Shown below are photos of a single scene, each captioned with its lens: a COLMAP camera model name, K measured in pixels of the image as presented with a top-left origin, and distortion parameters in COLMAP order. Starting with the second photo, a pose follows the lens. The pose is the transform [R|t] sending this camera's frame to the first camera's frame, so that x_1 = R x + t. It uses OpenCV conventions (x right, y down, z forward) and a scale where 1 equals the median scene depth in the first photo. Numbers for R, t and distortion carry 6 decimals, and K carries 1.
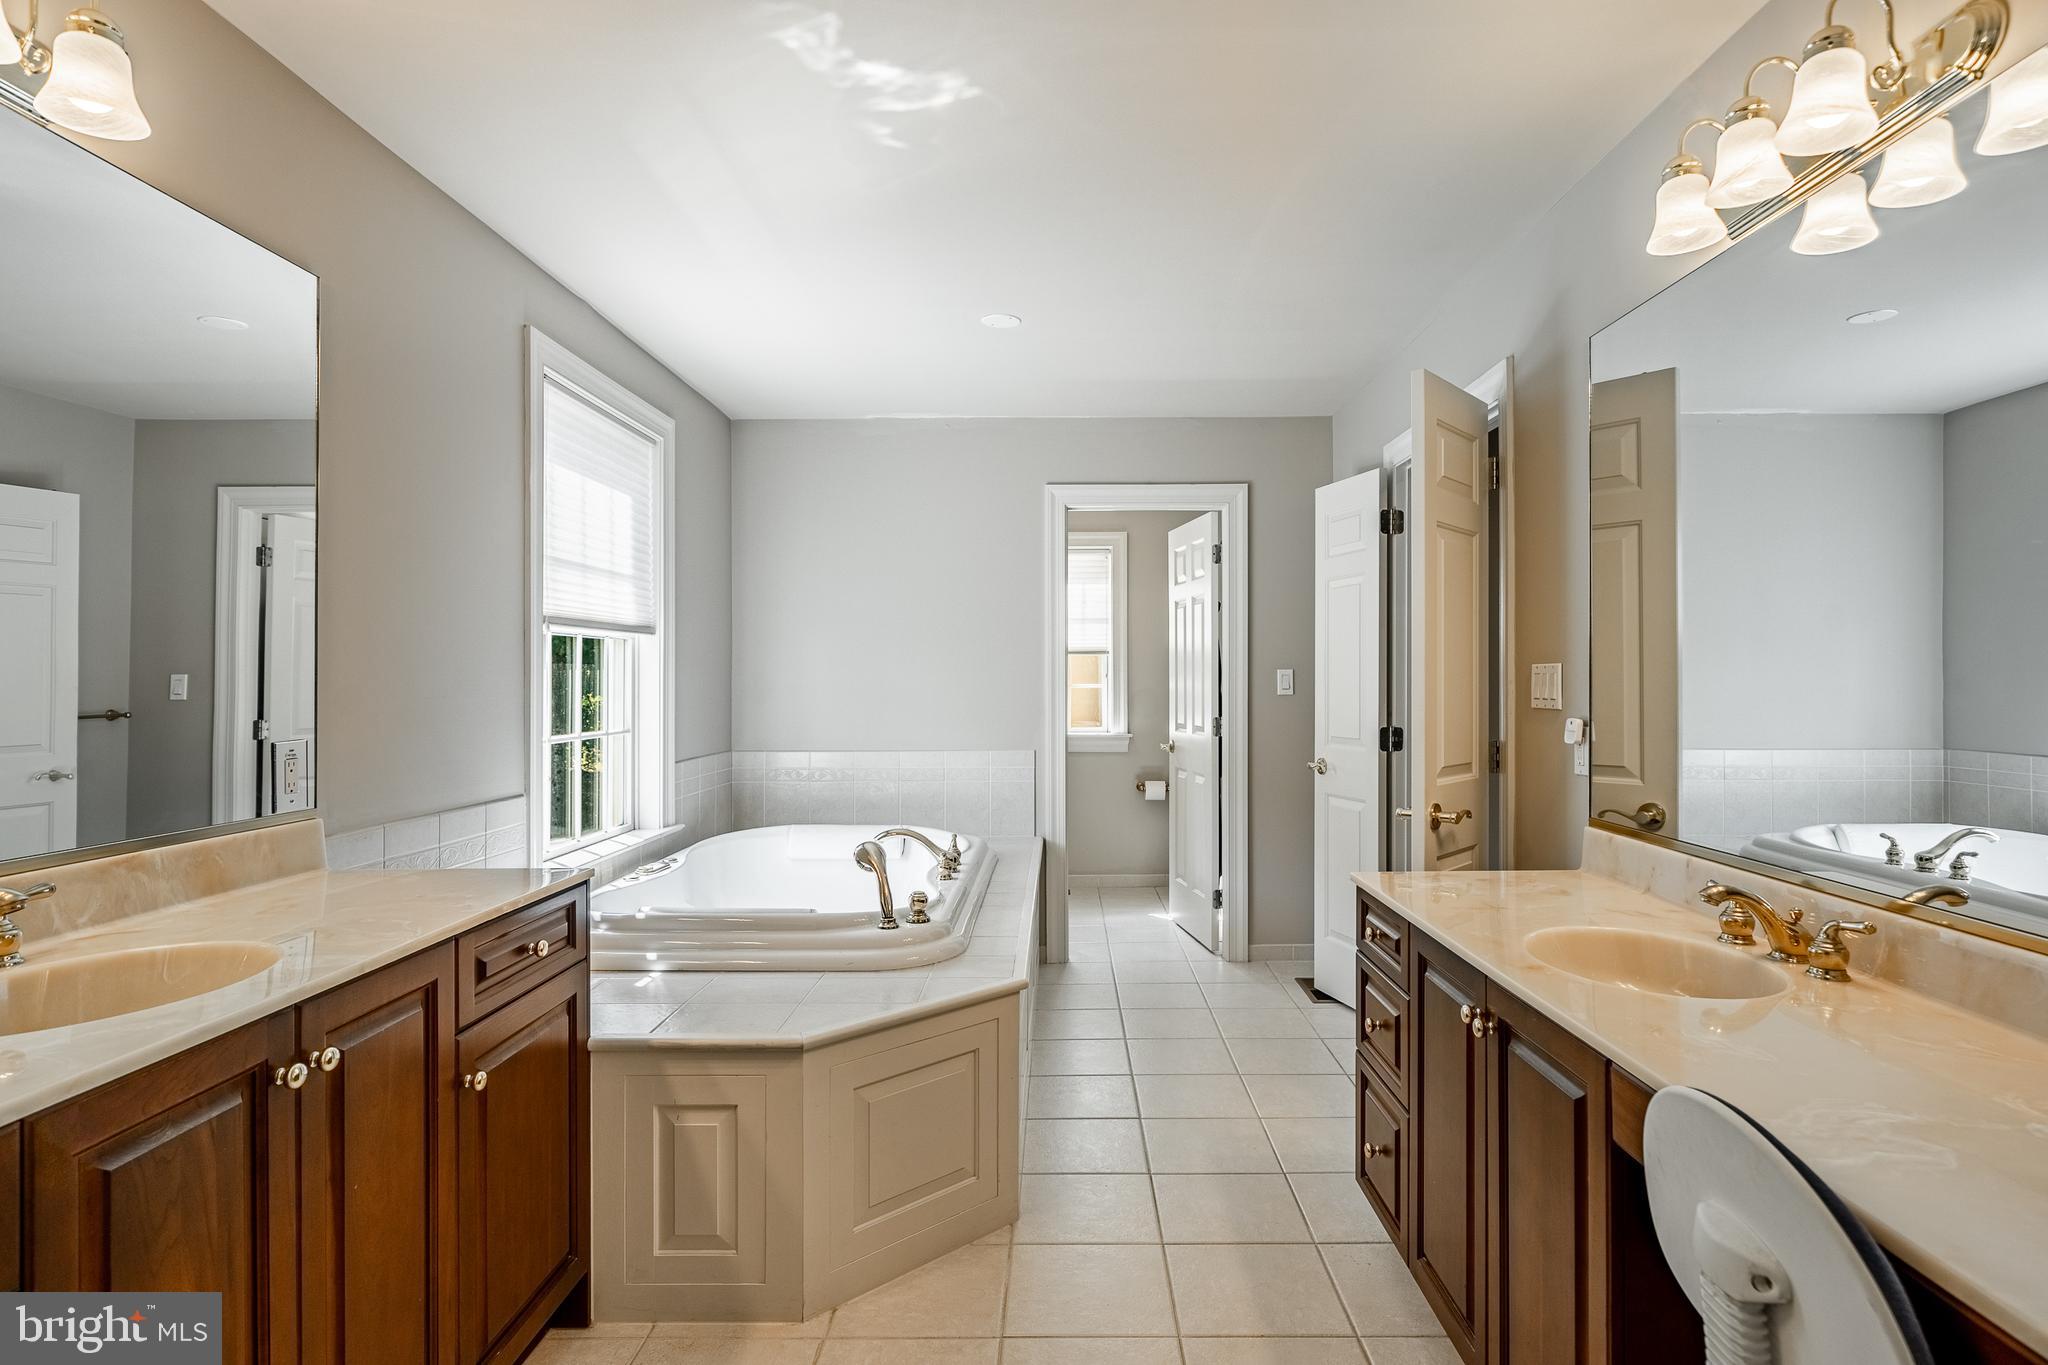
lens RADIAL K [[993.0, 0, 1024.9], [0, 993.0, 670.8], [0, 0, 1]] dist [0.001467, 0.000337]
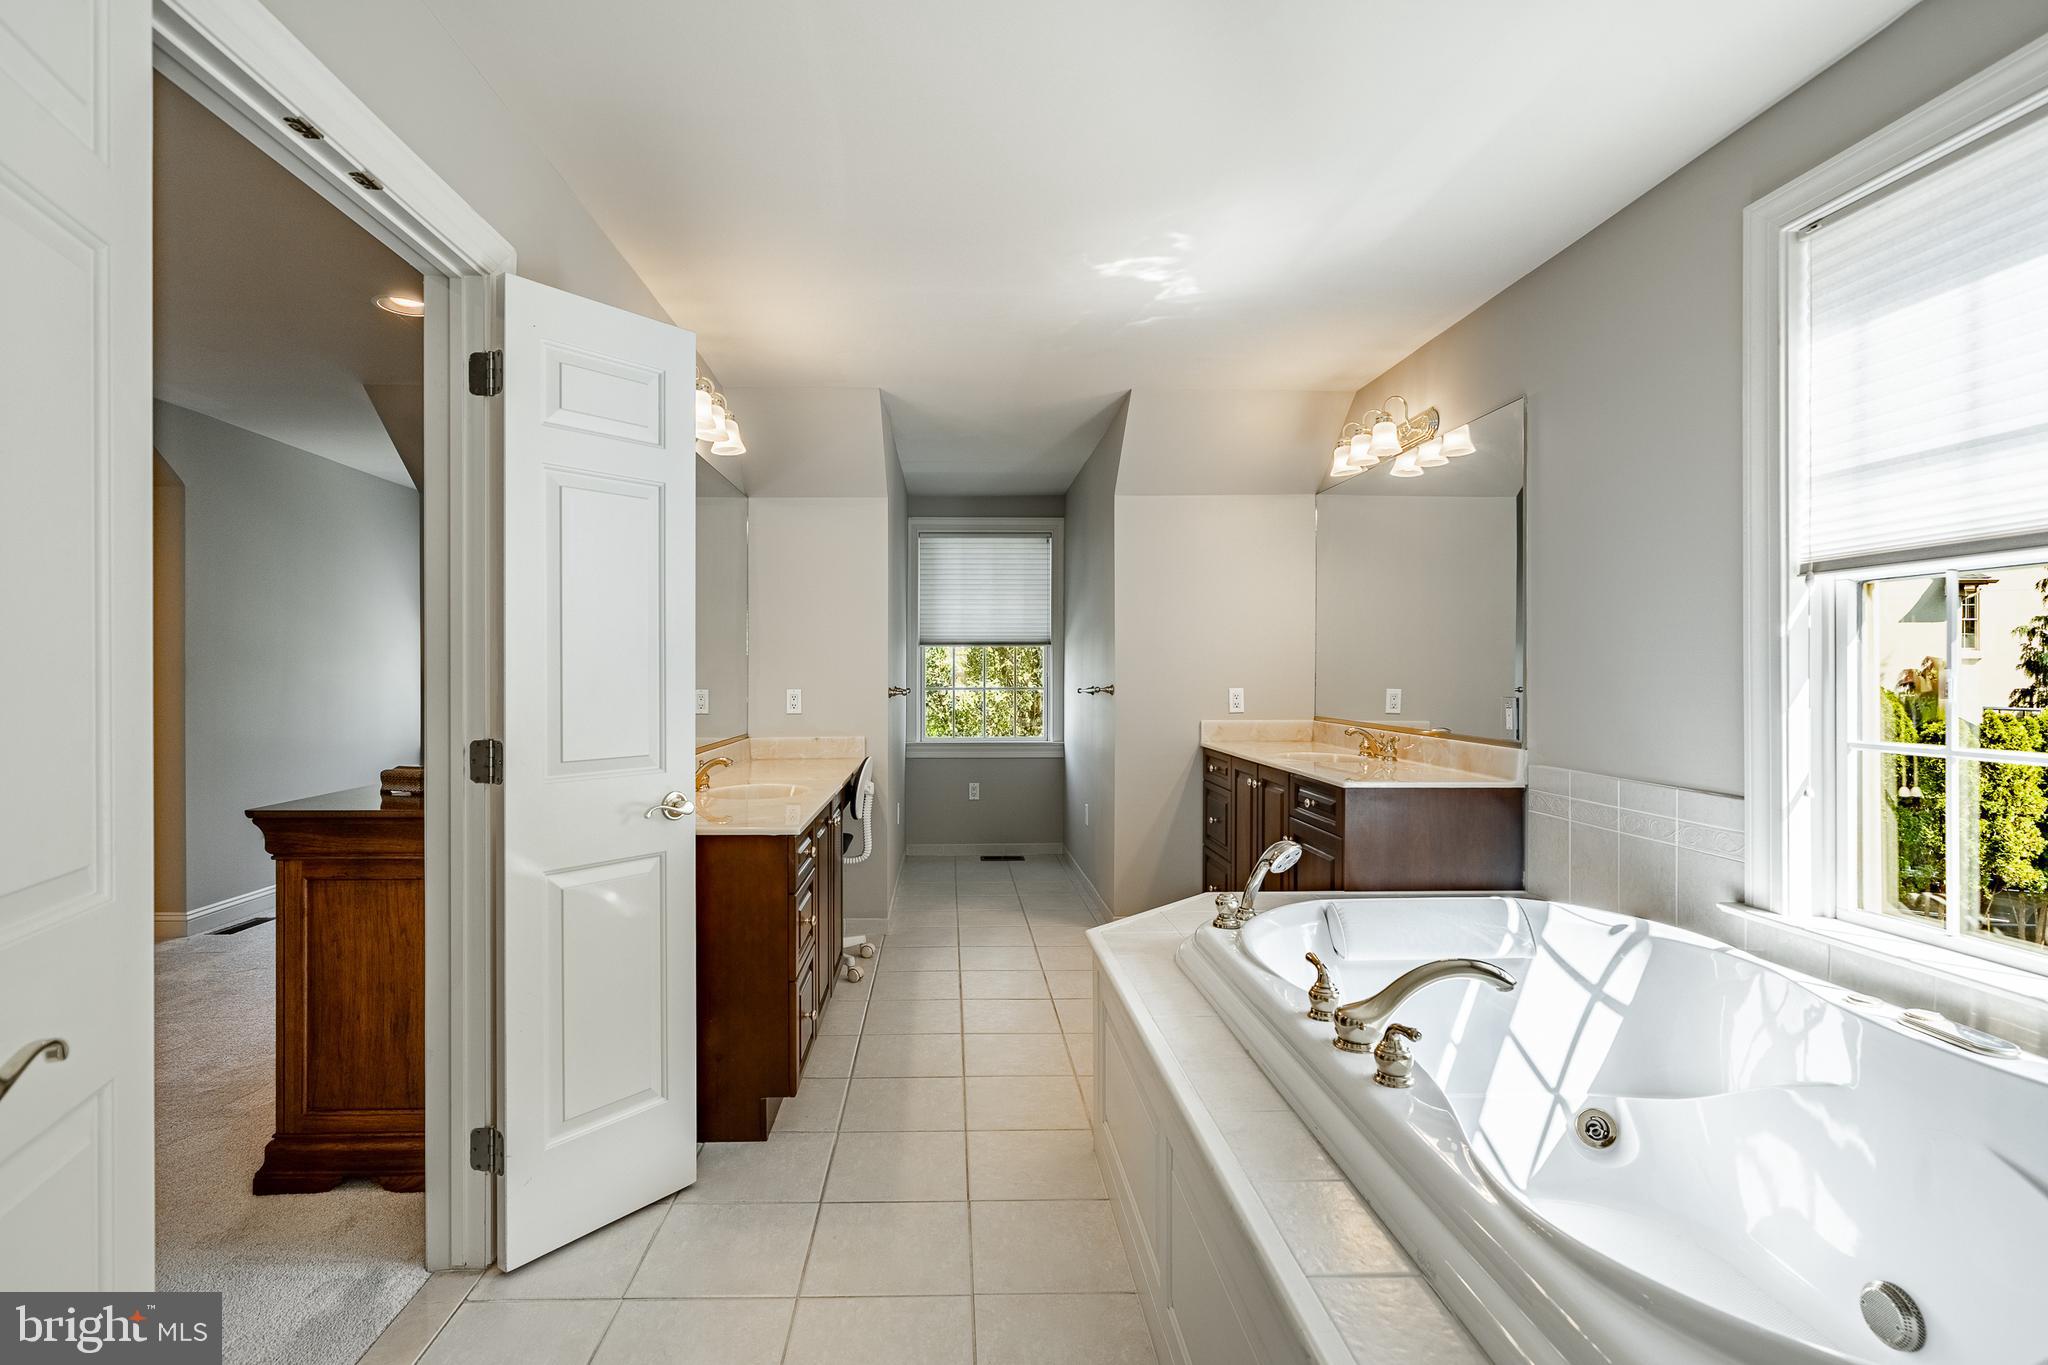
lens RADIAL K [[993.7, 0, 1006.7], [0, 993.7, 669.8], [0, 0, 1]] dist [-0.000873, -0.000794]
pose [[-0.995593, -0.001432, -0.093766, 0.226689], [-0.000923, 0.999985, -0.005470, 0.037056], [0.093773, -0.005359, -0.995579, 2.461546]]
